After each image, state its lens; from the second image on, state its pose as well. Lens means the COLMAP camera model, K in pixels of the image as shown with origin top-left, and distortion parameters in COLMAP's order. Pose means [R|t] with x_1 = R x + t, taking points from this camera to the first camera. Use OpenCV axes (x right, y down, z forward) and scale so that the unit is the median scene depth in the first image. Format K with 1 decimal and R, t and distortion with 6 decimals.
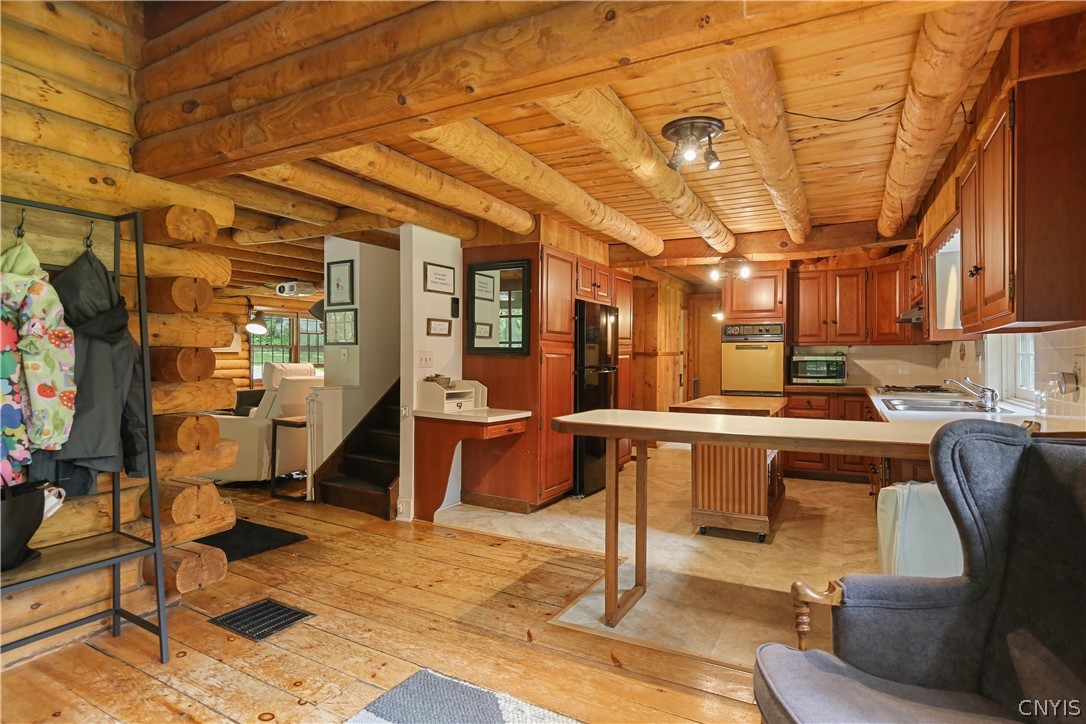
lens RADIAL K [[577.0, 0, 543.0], [0, 577.0, 362.0], [0, 0, 1]] dist [0.000289, -0.000113]
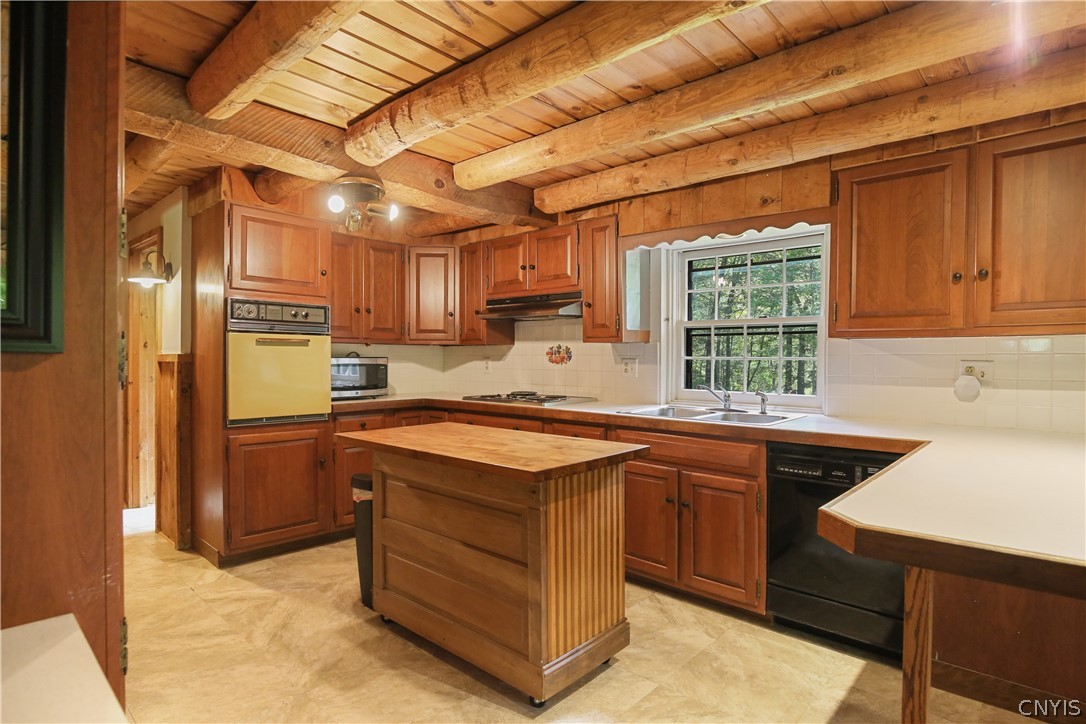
lens RADIAL K [[577.0, 0, 543.0], [0, 577.0, 362.0], [0, 0, 1]] dist [0.000289, -0.000113]
pose [[0.231302, -0.005152, 0.972868, -0.152626], [0.009852, 0.999947, 0.002954, -0.004740], [-0.972832, 0.008901, 0.231340, 0.622148]]
